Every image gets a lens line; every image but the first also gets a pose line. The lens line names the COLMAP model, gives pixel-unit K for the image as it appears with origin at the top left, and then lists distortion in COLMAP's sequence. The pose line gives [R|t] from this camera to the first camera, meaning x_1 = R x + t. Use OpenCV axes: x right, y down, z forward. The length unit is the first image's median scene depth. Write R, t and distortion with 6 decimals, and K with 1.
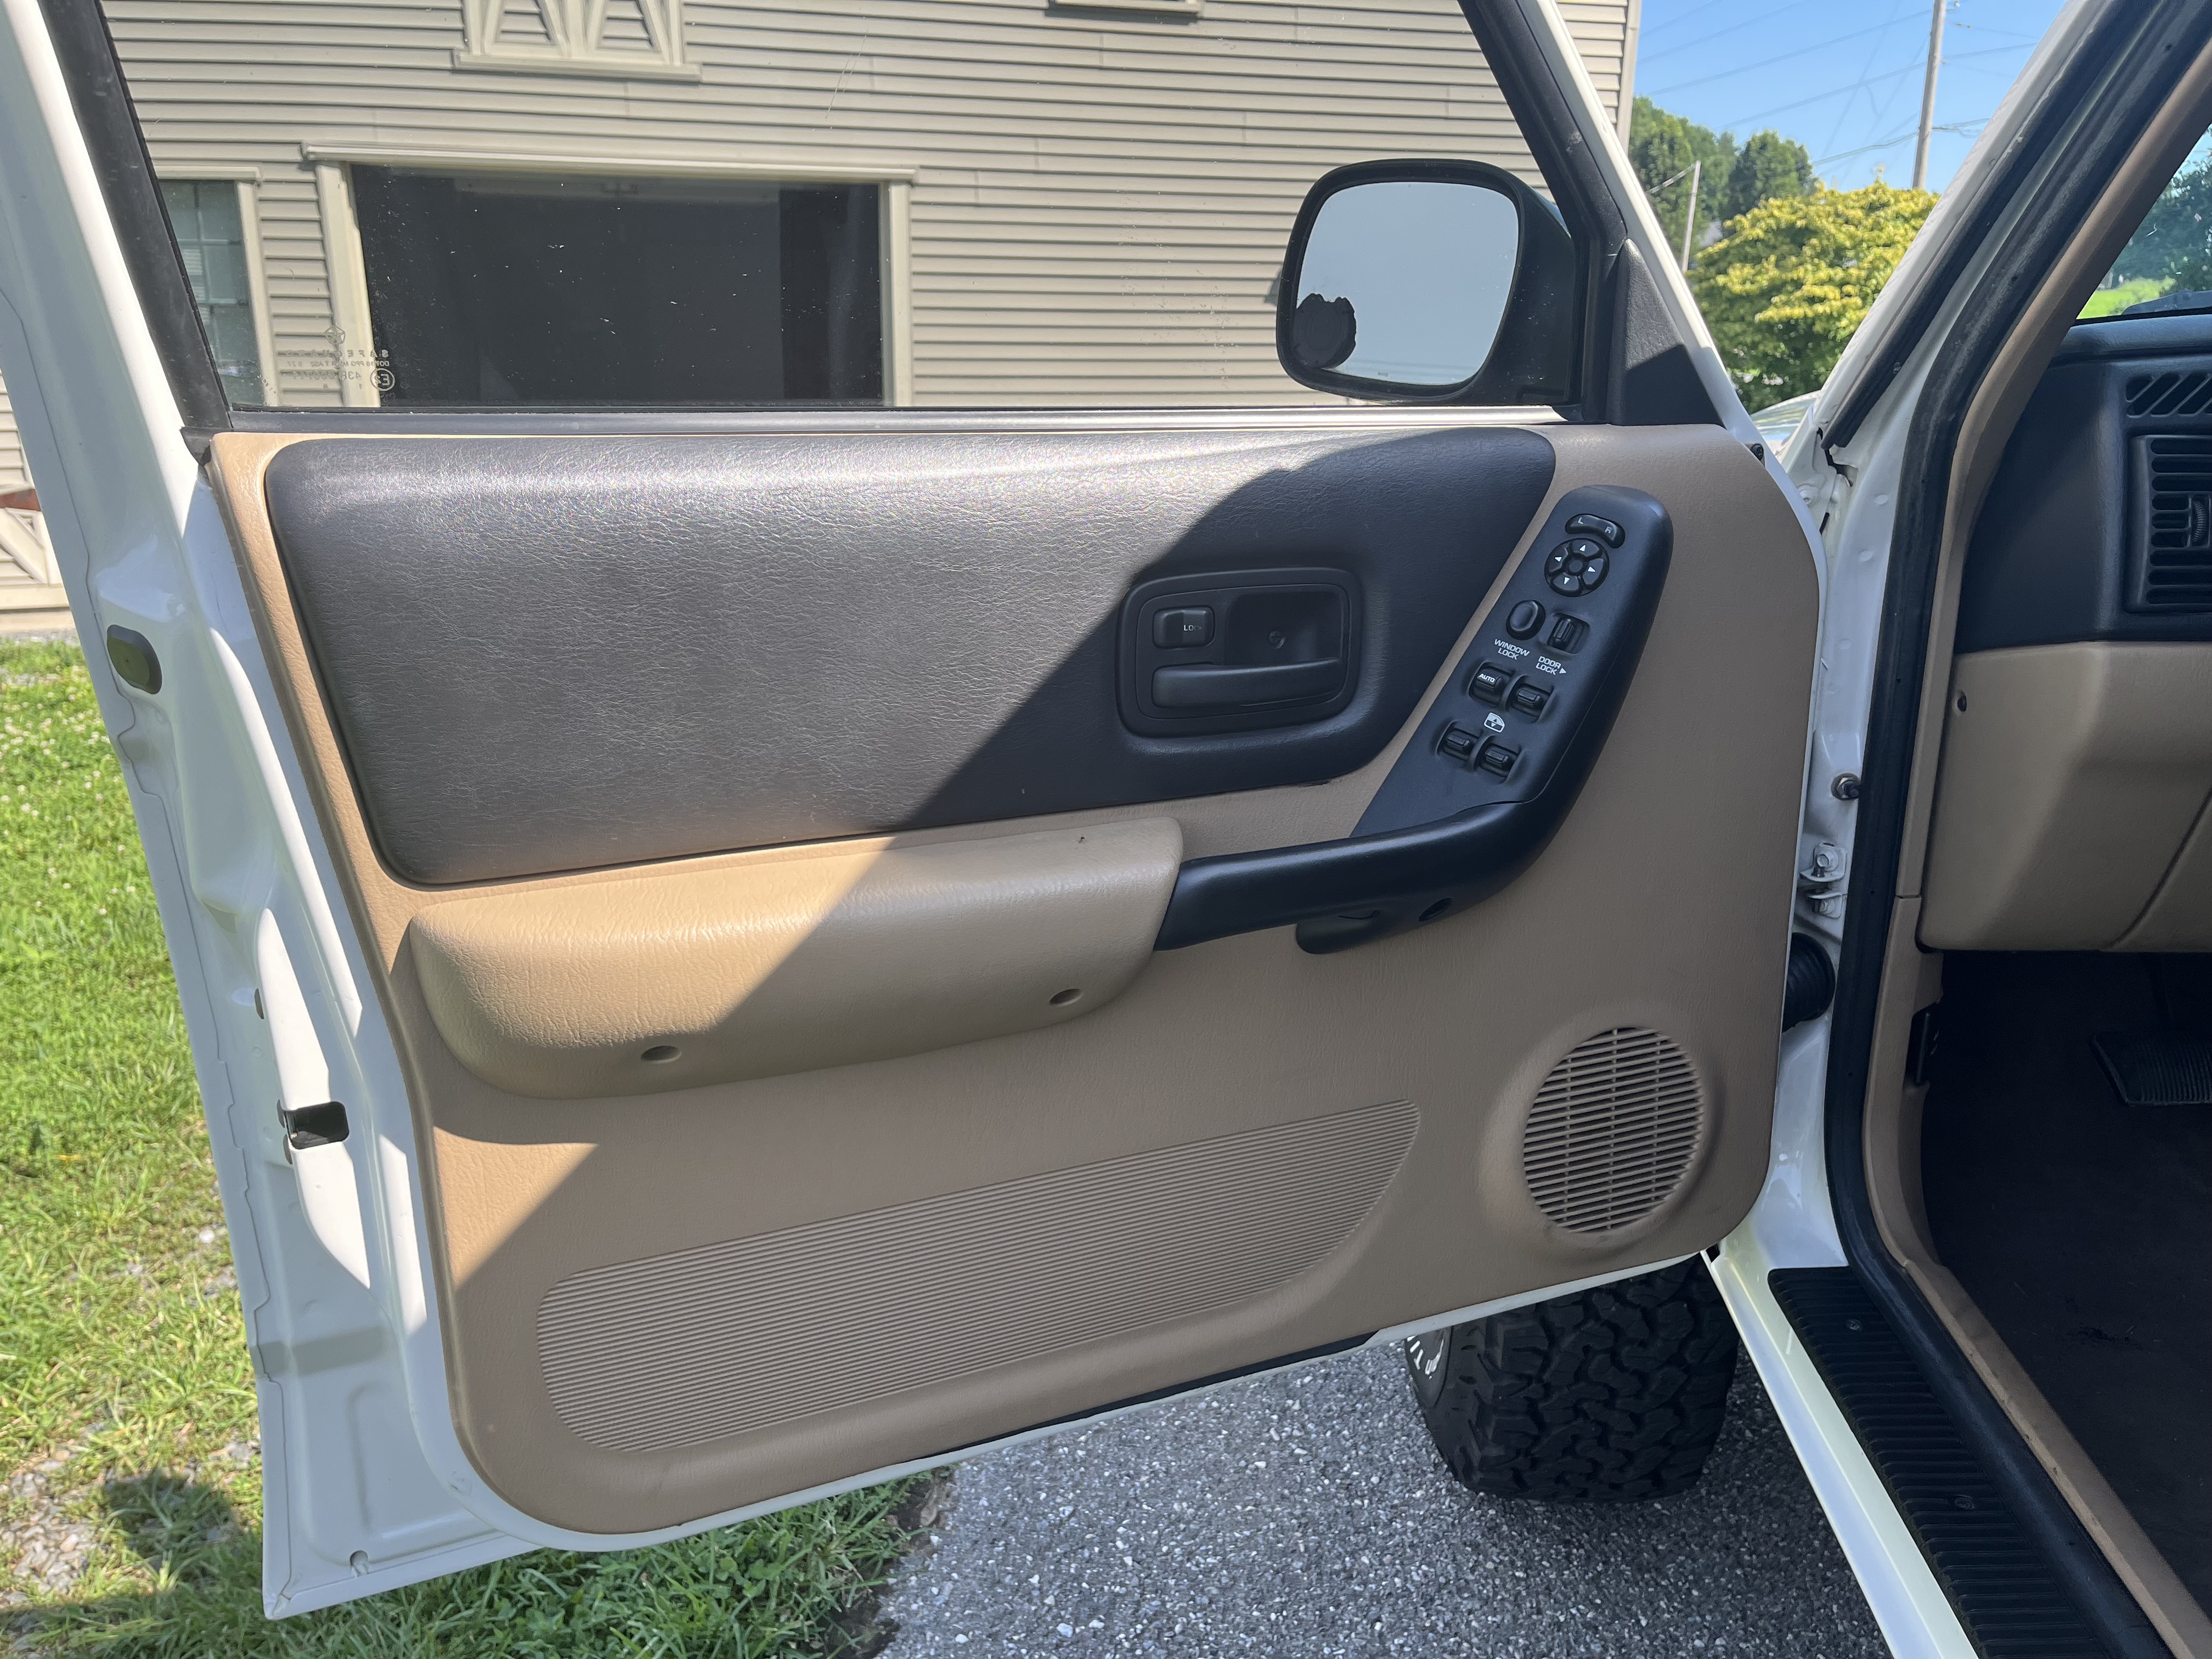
lens RADIAL K [[1616.7, 0, 1159.7], [0, 1616.7, 829.9], [0, 0, 1]] dist [0.086915, -0.125501]
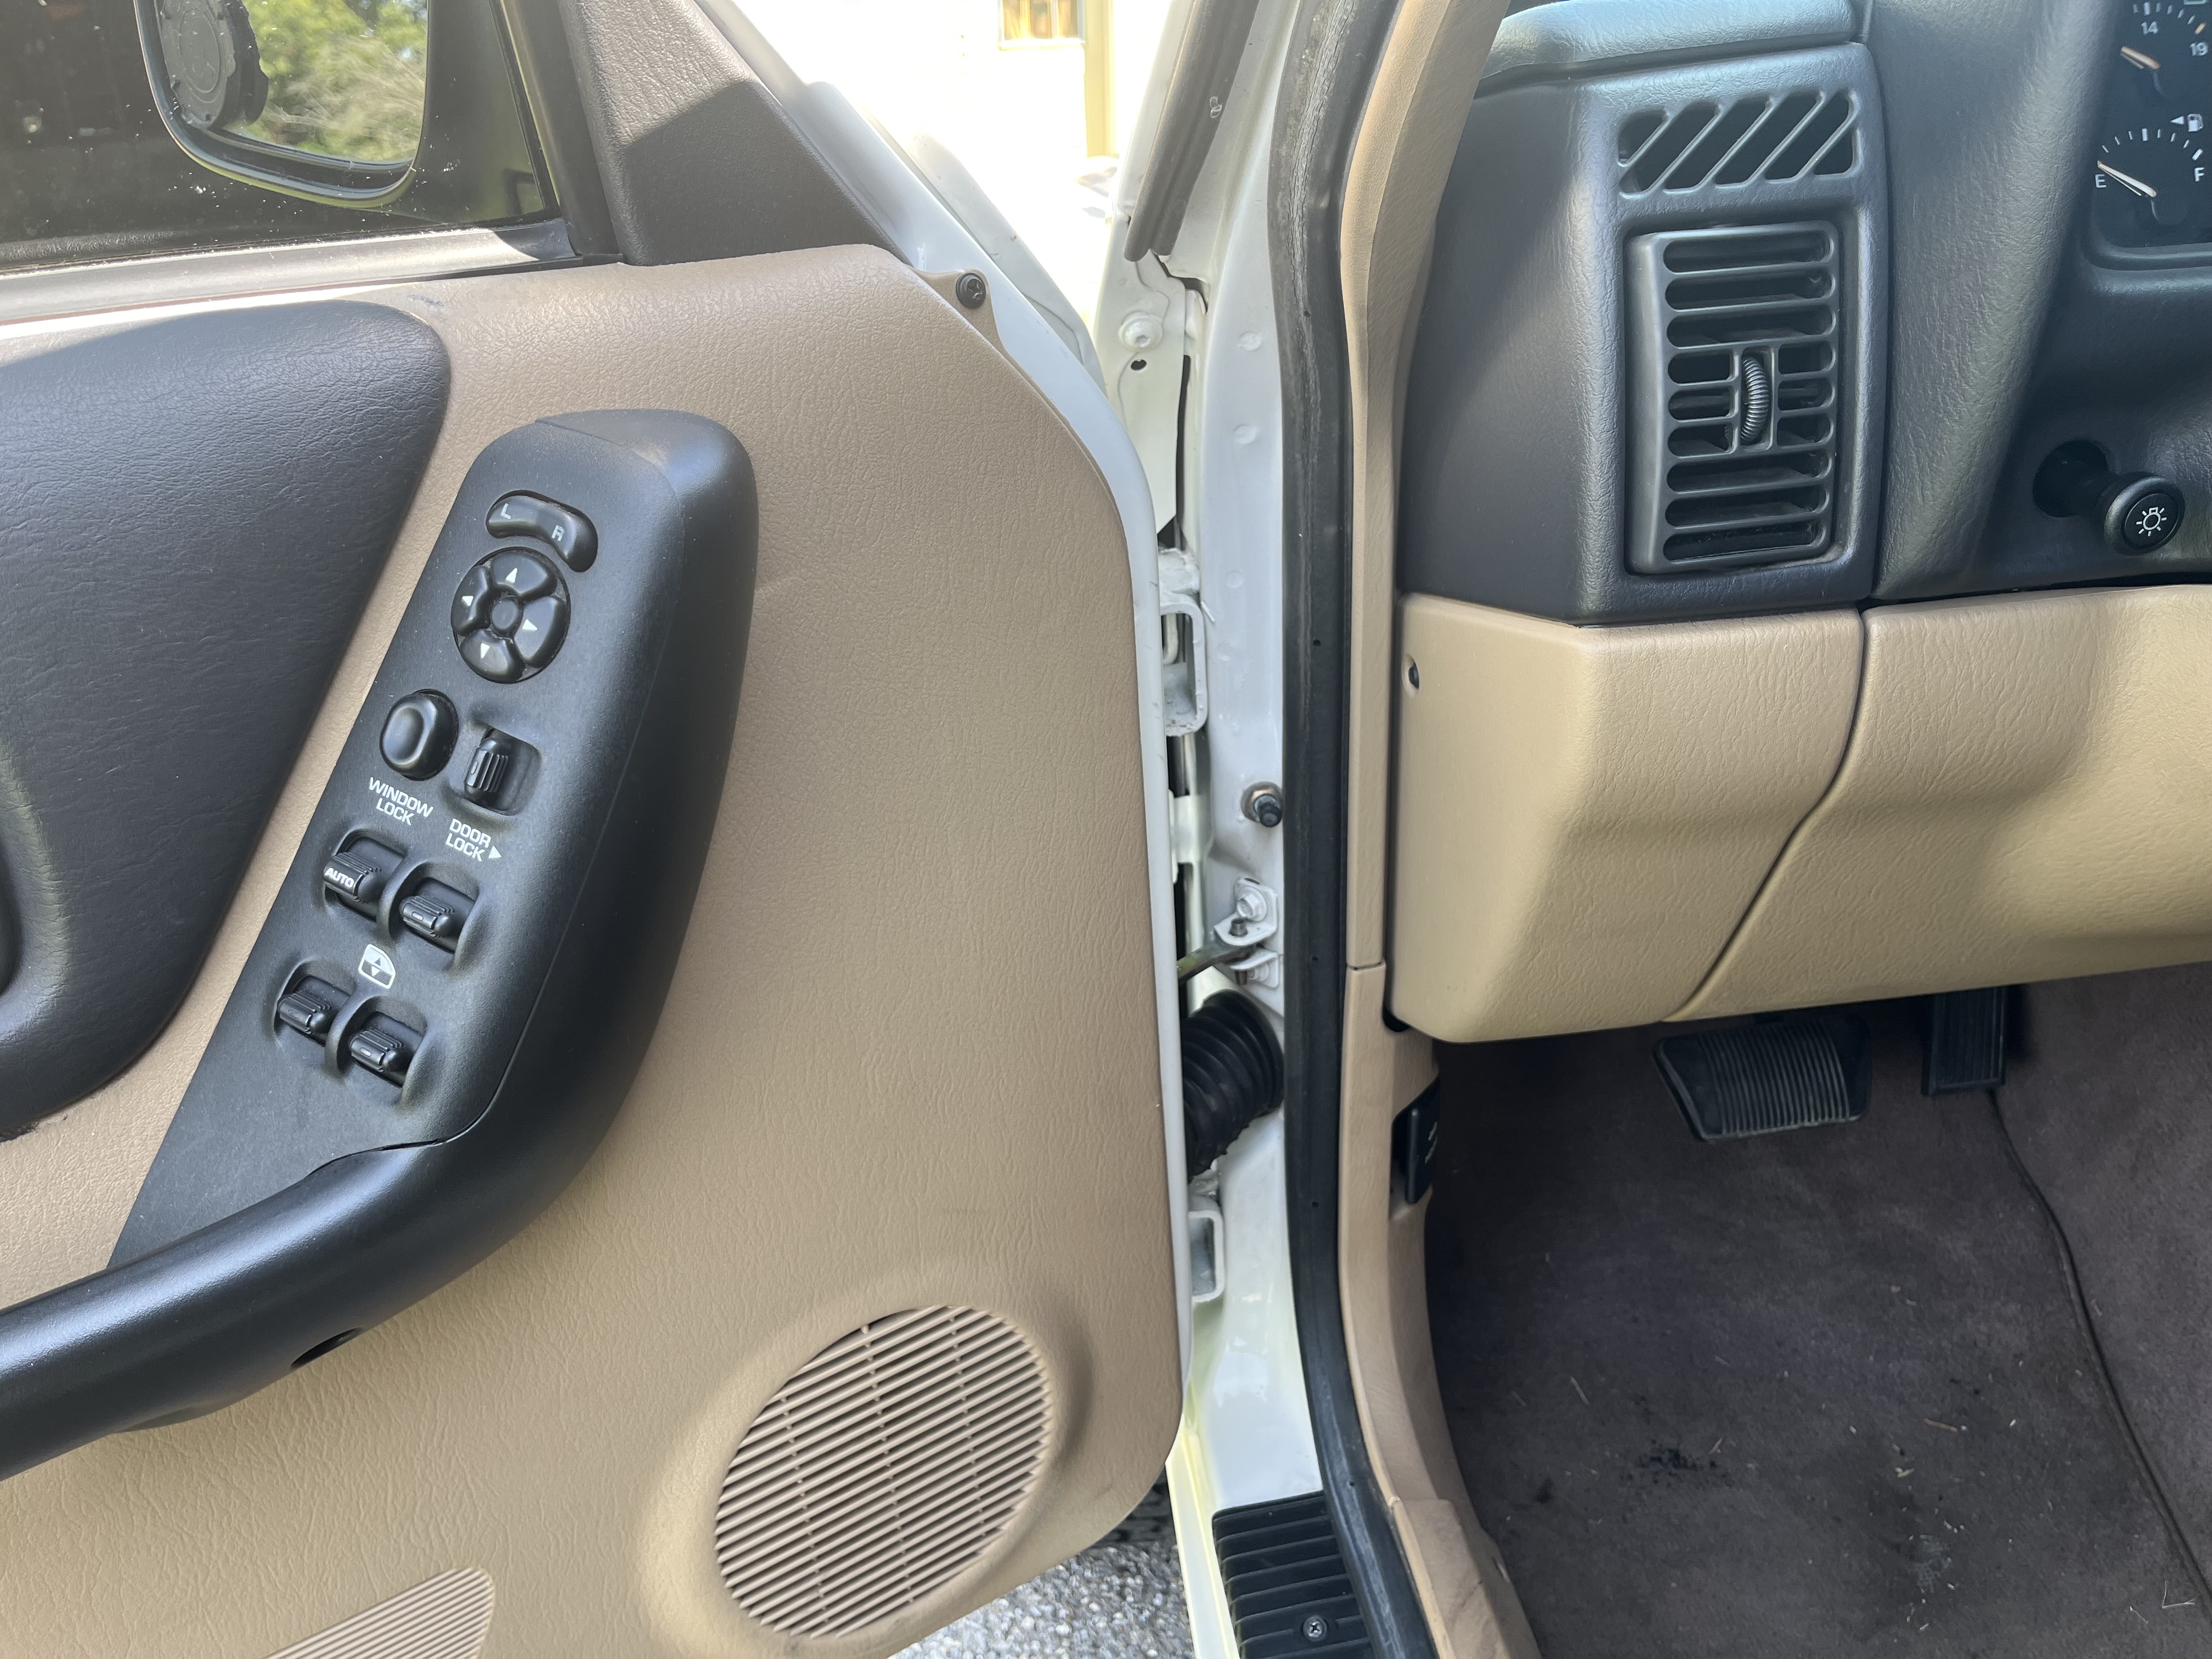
lens RADIAL K [[1684.2, 0, 1128.4], [0, 1684.2, 846.5], [0, 0, 1]] dist [0.064976, -0.084964]
pose [[0.980977, -0.115892, 0.155732, 0.320204], [0.086444, 0.979099, 0.184100, -0.158504], [-0.173813, -0.167136, 0.970492, 0.458059]]
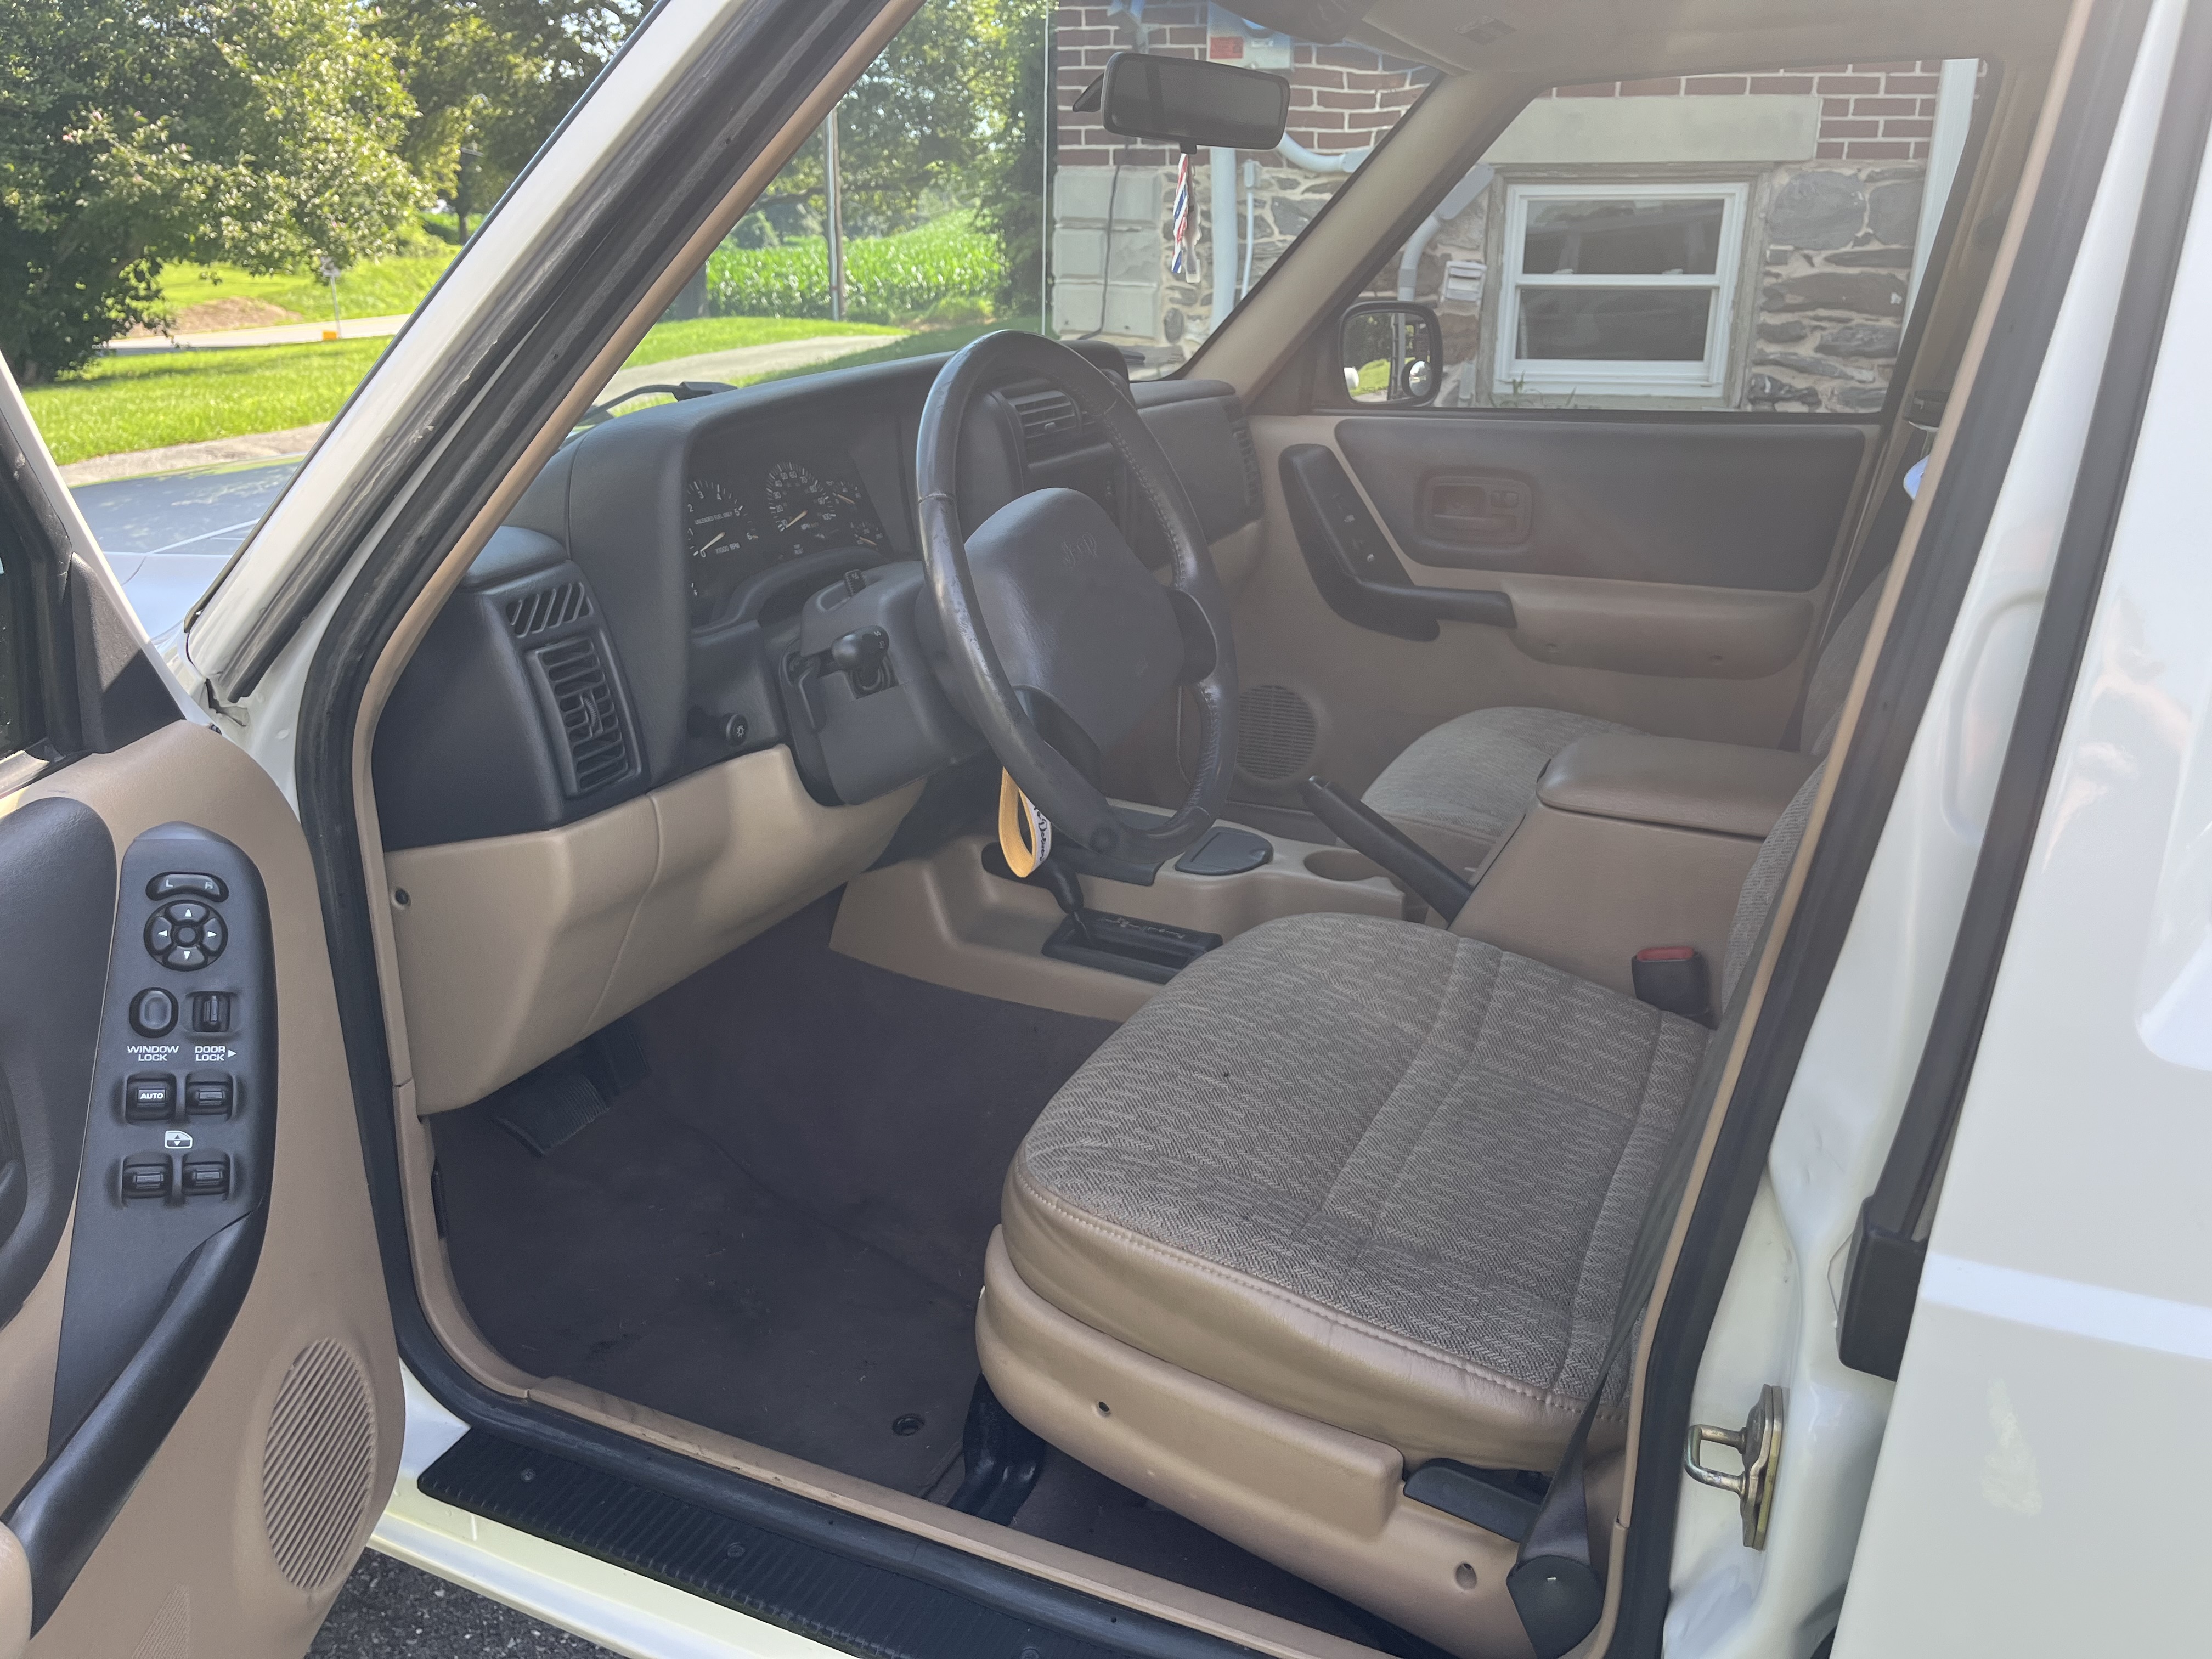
lens RADIAL K [[1630.9, 0, 1106.0], [0, 1630.9, 829.5], [0, 0, 1]] dist [0.050508, -0.160572]
pose [[0.354645, -0.293452, 0.887757, -0.299350], [0.257230, 0.943456, 0.209104, -0.250273], [-0.898921, 0.154200, 0.410076, 0.183054]]
